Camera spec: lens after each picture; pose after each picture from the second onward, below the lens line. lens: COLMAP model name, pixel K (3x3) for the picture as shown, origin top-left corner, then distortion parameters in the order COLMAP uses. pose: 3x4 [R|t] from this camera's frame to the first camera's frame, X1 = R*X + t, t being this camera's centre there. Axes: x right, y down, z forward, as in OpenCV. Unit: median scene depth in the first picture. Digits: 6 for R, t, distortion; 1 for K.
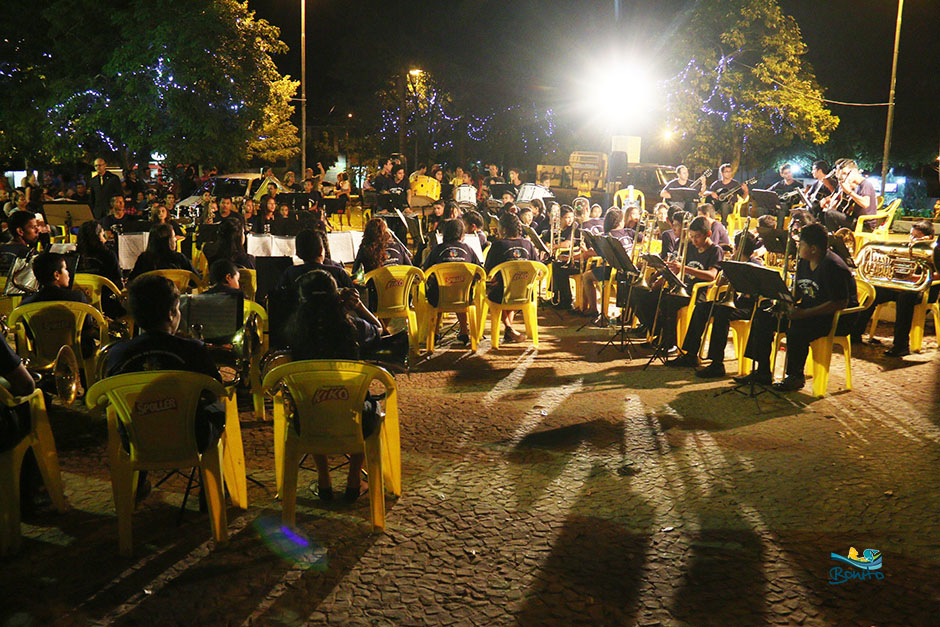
lens RADIAL K [[762.0, 0, 470.6], [0, 762.0, 314.0], [0, 0, 1]] dist [-0.144833, 0.083030]
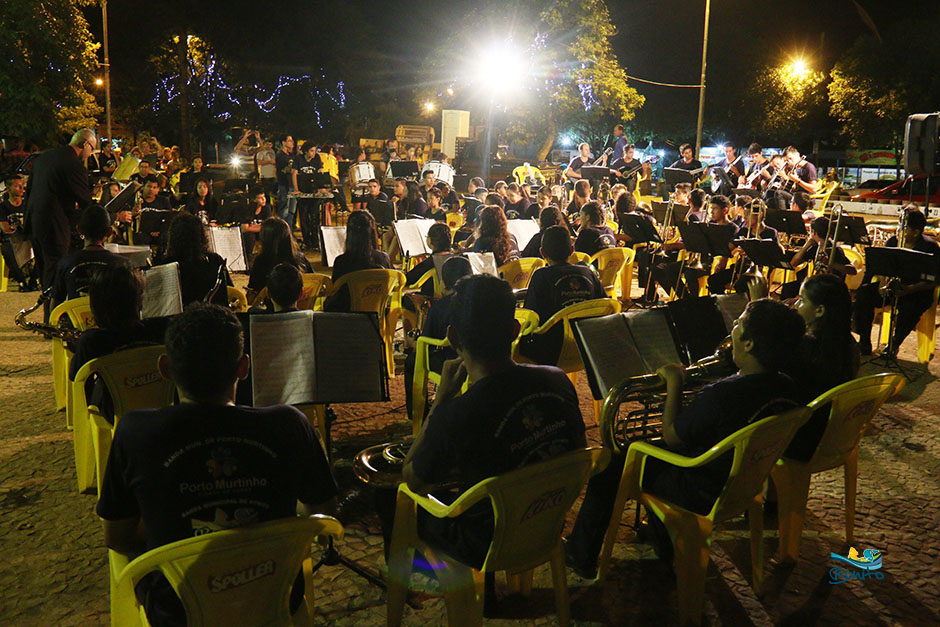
lens RADIAL K [[762.0, 0, 471.2], [0, 762.0, 315.0], [0, 0, 1]] dist [-0.144833, 0.083030]
pose [[0.942642, -0.060819, 0.328217, -0.120644], [0.048095, 0.997748, 0.046755, -0.010305], [-0.330321, -0.028288, 0.943445, 0.035600]]
